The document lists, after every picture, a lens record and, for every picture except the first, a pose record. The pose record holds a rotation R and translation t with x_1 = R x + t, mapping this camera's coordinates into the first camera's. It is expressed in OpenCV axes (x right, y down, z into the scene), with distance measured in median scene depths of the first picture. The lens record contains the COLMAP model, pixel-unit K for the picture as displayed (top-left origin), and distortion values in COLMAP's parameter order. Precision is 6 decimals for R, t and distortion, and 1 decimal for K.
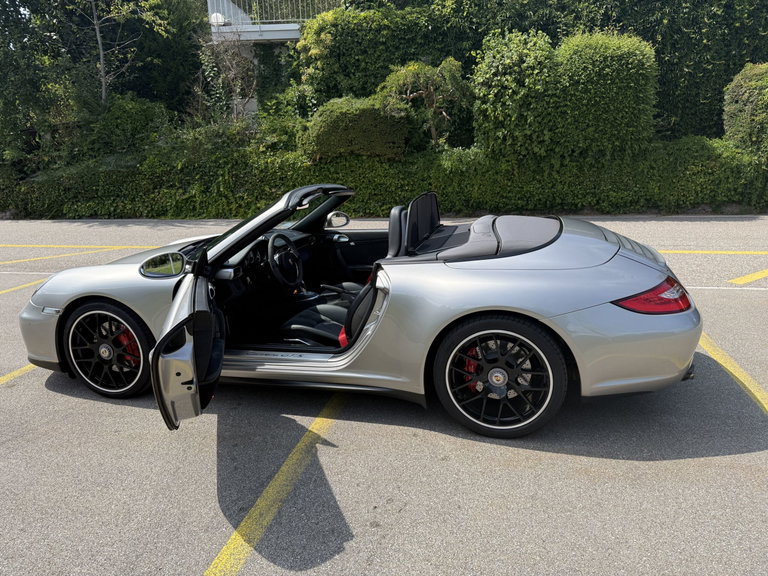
lens RADIAL K [[532.4, 0, 384.0], [0, 532.4, 288.0], [0, 0, 1]] dist [0.192847, -0.217199]
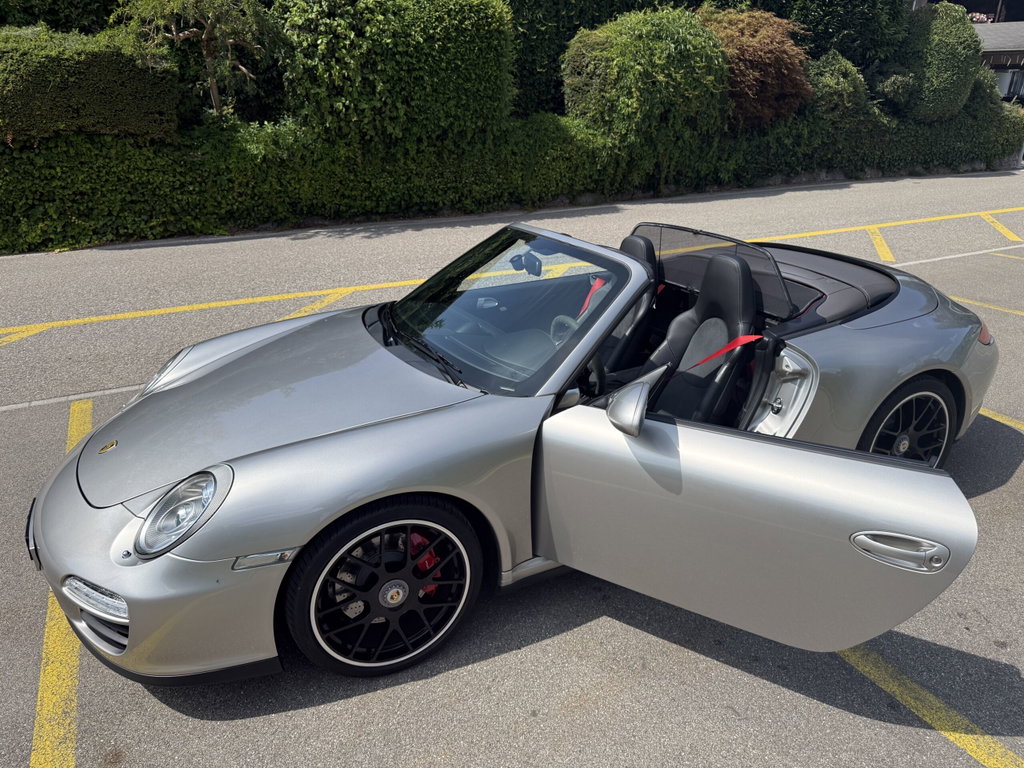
lens RADIAL K [[759.7, 0, 484.1], [0, 759.7, 385.6], [0, 0, 1]] dist [0.030603, -0.002285]
pose [[0.782996, -0.207815, 0.586285, -0.278619], [0.146449, 0.977634, 0.150947, -0.058769], [-0.604541, -0.032330, 0.795917, 0.120394]]
